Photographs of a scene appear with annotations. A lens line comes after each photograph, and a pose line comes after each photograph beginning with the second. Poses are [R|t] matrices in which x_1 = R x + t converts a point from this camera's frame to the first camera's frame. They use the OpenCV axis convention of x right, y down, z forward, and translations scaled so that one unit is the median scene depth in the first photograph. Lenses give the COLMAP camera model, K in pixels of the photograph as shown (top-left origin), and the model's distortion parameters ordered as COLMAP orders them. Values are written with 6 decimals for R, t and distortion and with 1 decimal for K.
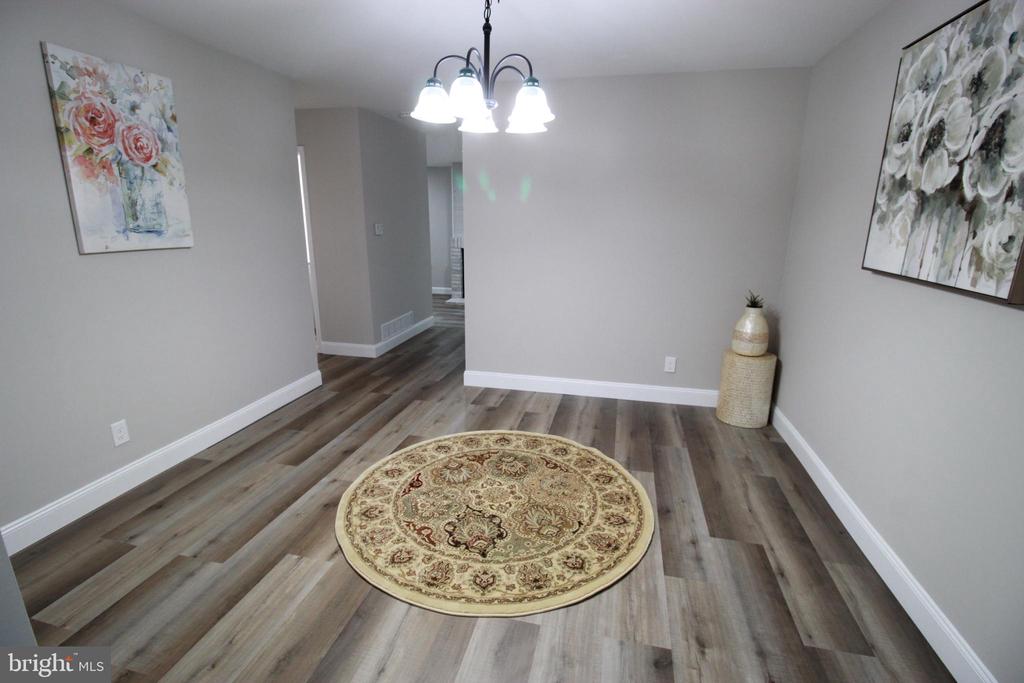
lens RADIAL K [[479.5, 0, 513.8], [0, 479.5, 339.3], [0, 0, 1]] dist [-0.011892, -0.006247]
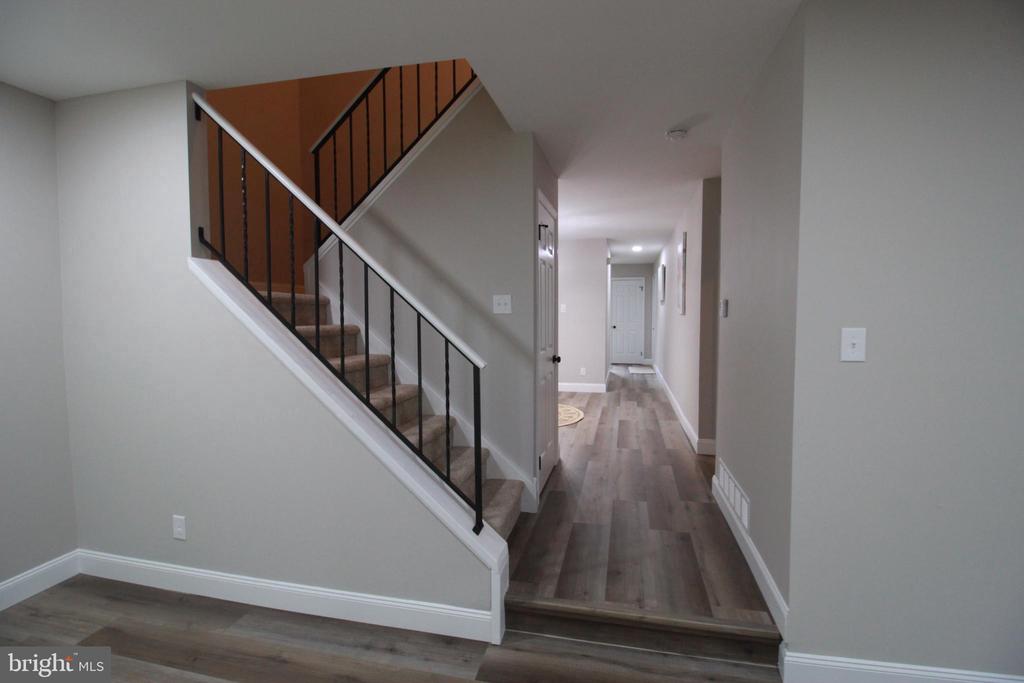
lens RADIAL K [[479.5, 0, 516.8], [0, 479.5, 339.3], [0, 0, 1]] dist [-0.011892, -0.006247]
pose [[-0.999910, -0.012863, -0.003884, -0.007909], [-0.013436, 0.953126, 0.302275, -0.892223], [-0.000186, 0.302300, -0.953213, 3.780223]]
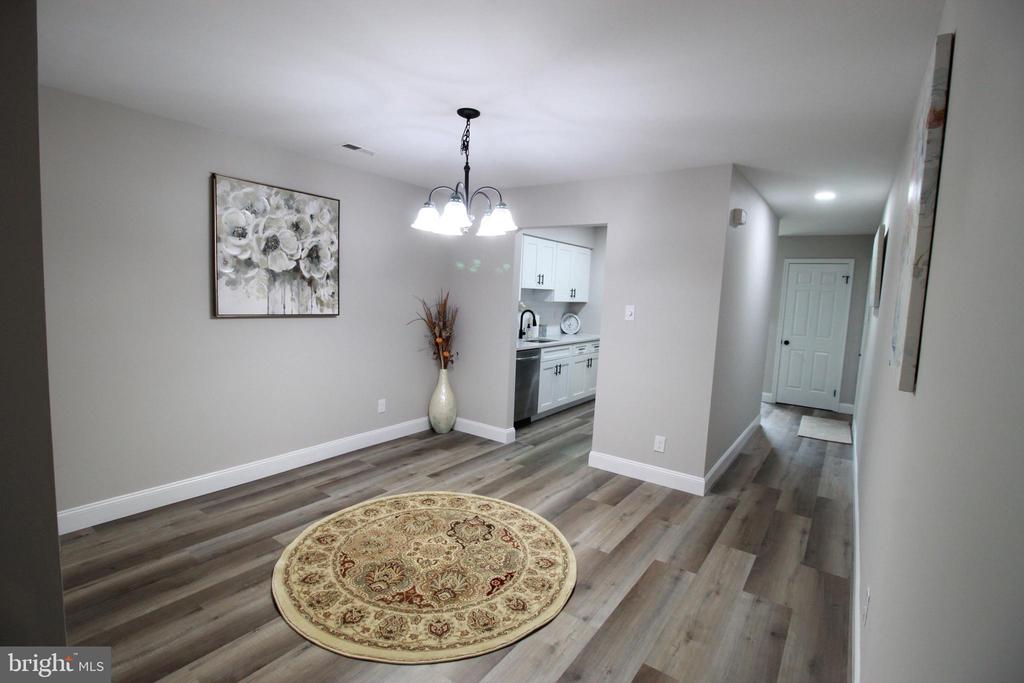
lens RADIAL K [[479.5, 0, 508.7], [0, 479.5, 341.0], [0, 0, 1]] dist [-0.011892, -0.006247]
pose [[-0.919136, -0.090154, 0.383486, -0.660052], [0.044427, 0.943529, 0.328299, -0.537098], [-0.391428, 0.318789, -0.863226, 2.019050]]
